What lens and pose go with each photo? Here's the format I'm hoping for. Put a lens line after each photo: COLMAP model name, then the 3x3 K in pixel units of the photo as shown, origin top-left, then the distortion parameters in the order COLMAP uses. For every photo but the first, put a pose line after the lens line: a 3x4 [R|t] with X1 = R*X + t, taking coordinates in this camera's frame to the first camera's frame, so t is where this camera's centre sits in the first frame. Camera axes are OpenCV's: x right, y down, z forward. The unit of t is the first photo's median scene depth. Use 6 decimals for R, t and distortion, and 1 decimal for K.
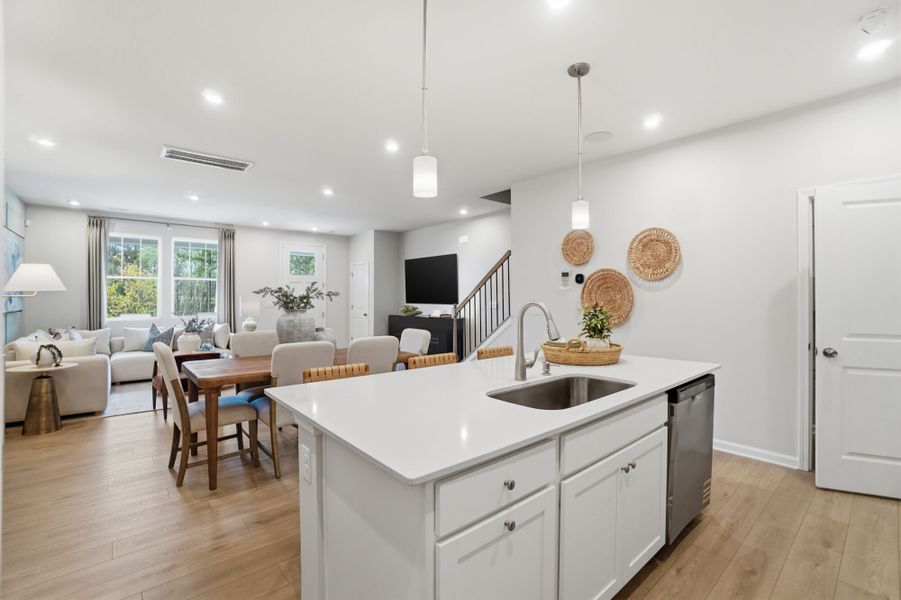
lens RADIAL K [[401.6, 0, 445.4], [0, 401.6, 299.0], [0, 0, 1]] dist [-0.059695, 0.022278]
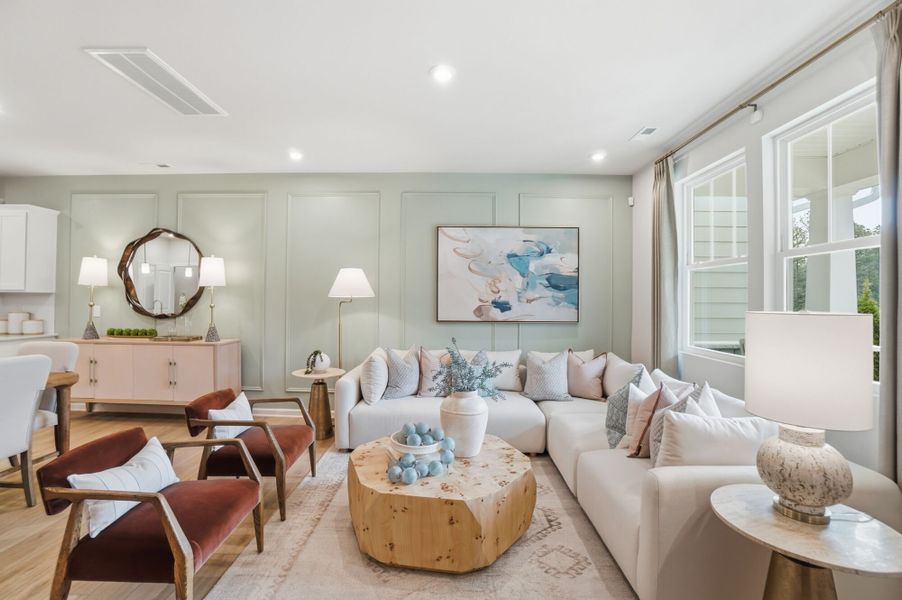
lens RADIAL K [[402.0, 0, 445.9], [0, 402.0, 299.0], [0, 0, 1]] dist [-0.059695, 0.022278]
pose [[-0.661113, -0.006413, -0.750259, -0.277344], [-0.010838, 0.999941, 0.001002, -0.011696], [0.750208, 0.008794, -0.661144, 1.125343]]
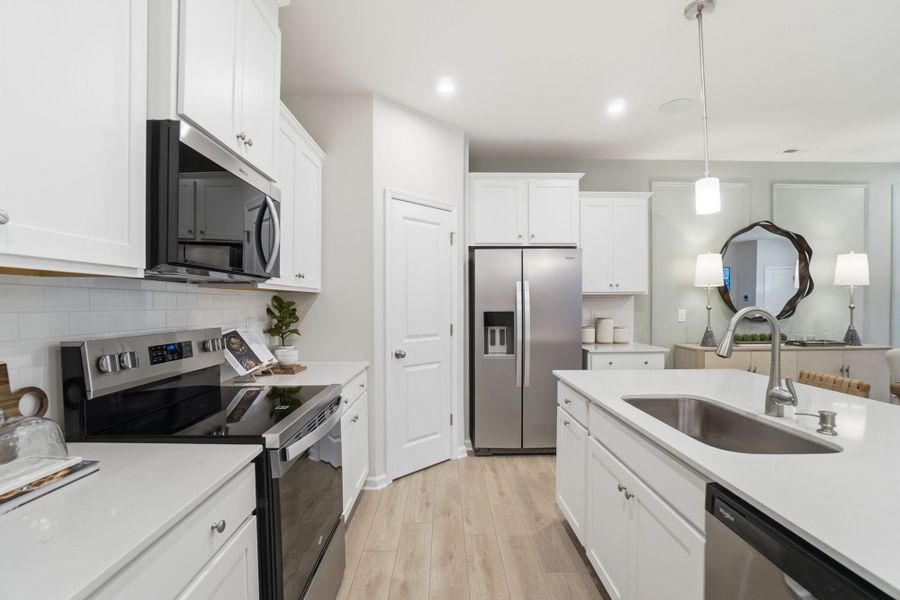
lens RADIAL K [[417.3, 0, 450.0], [0, 417.3, 300.0], [0, 0, 1]] dist [-0.037541, 0.000299]
pose [[-0.643974, -0.004054, -0.765037, 0.345094], [0.001848, 0.999975, -0.006854, -0.002066], [0.765045, -0.005828, -0.643950, 0.326370]]
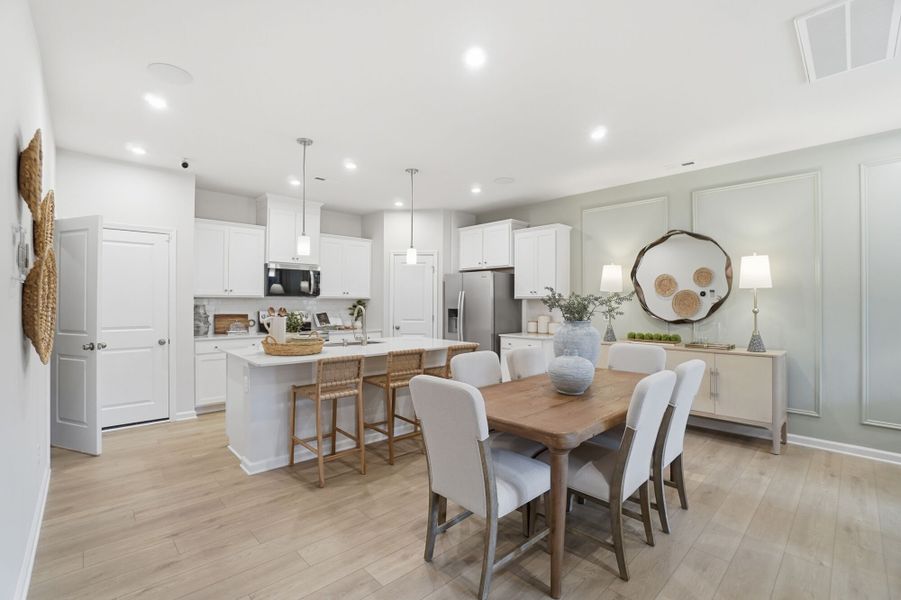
lens RADIAL K [[401.6, 0, 445.4], [0, 401.6, 299.0], [0, 0, 1]] dist [-0.059695, 0.022278]
pose [[-0.998492, -0.005730, -0.054607, -0.033018], [-0.005286, 0.999952, -0.008267, -0.005324], [0.054651, -0.007966, -0.998474, 0.939615]]
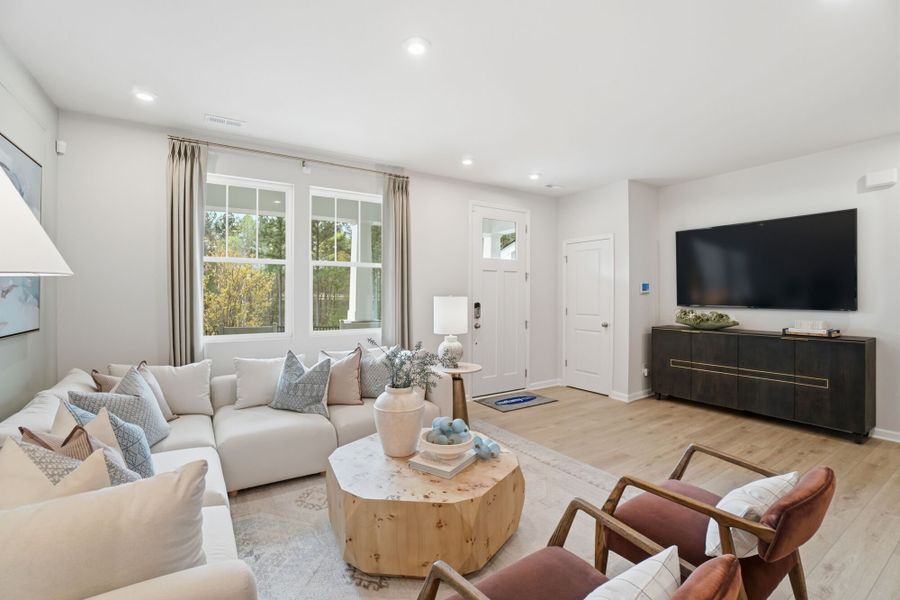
lens RADIAL K [[401.1, 0, 444.9], [0, 401.1, 299.0], [0, 0, 1]] dist [-0.059695, 0.022278]
pose [[0.990692, 0.000369, -0.136123, -0.485240], [0.001099, 0.999942, 0.010709, -0.008106], [0.136119, -0.010759, 0.990634, 0.529308]]
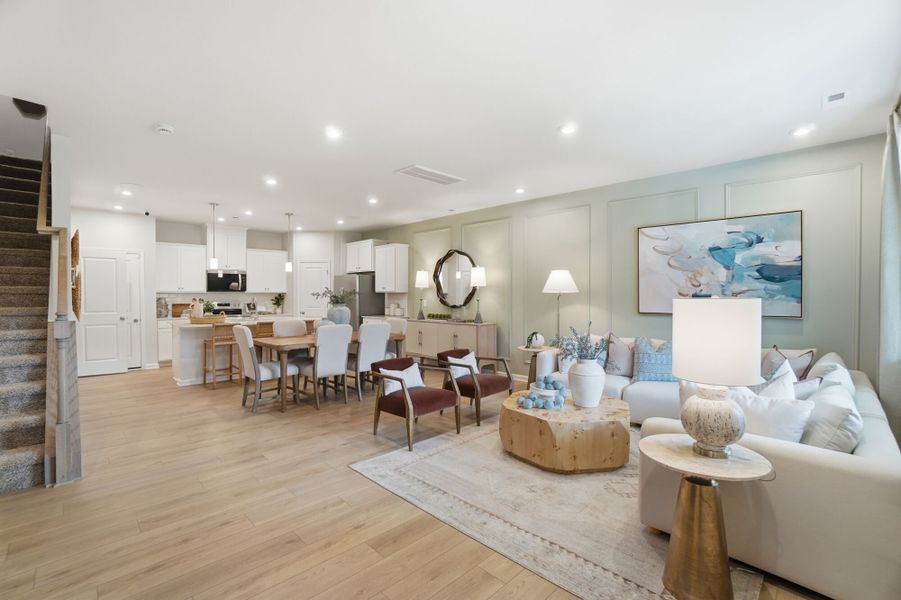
lens RADIAL K [[401.6, 0, 445.4], [0, 401.6, 299.0], [0, 0, 1]] dist [-0.059695, 0.022278]
pose [[-0.996960, -0.000723, -0.077909, -0.354264], [-0.001540, 0.999944, 0.010426, -0.006890], [0.077897, 0.010514, -0.996906, 1.385056]]
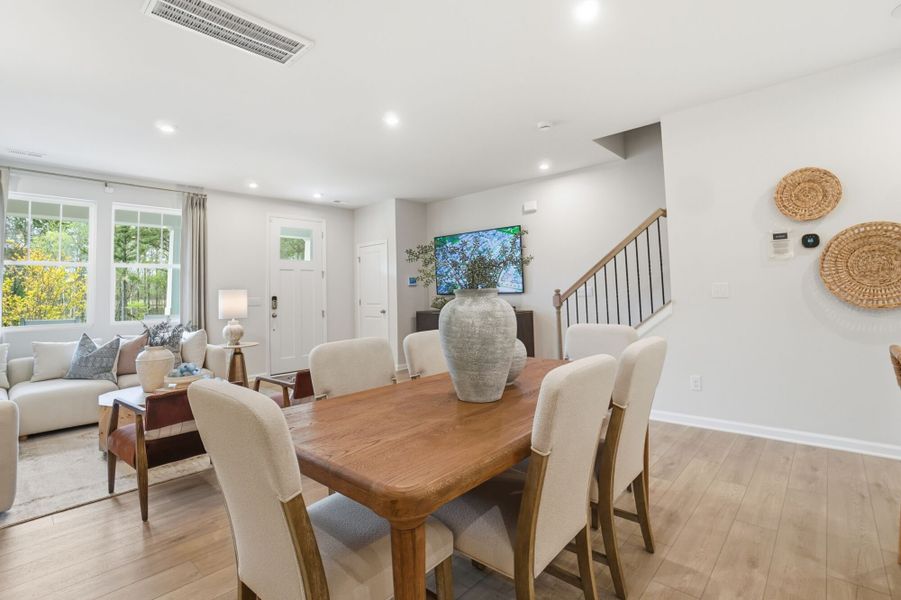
lens RADIAL K [[431.6, 0, 444.5], [0, 431.6, 275.0], [0, 0, 1]] dist [-0.050412, 0.017884]
pose [[0.992718, -0.022319, 0.118374, -0.247457], [0.027906, 0.998563, -0.045753, 0.015048], [-0.117183, 0.048723, 0.991914, 0.252825]]
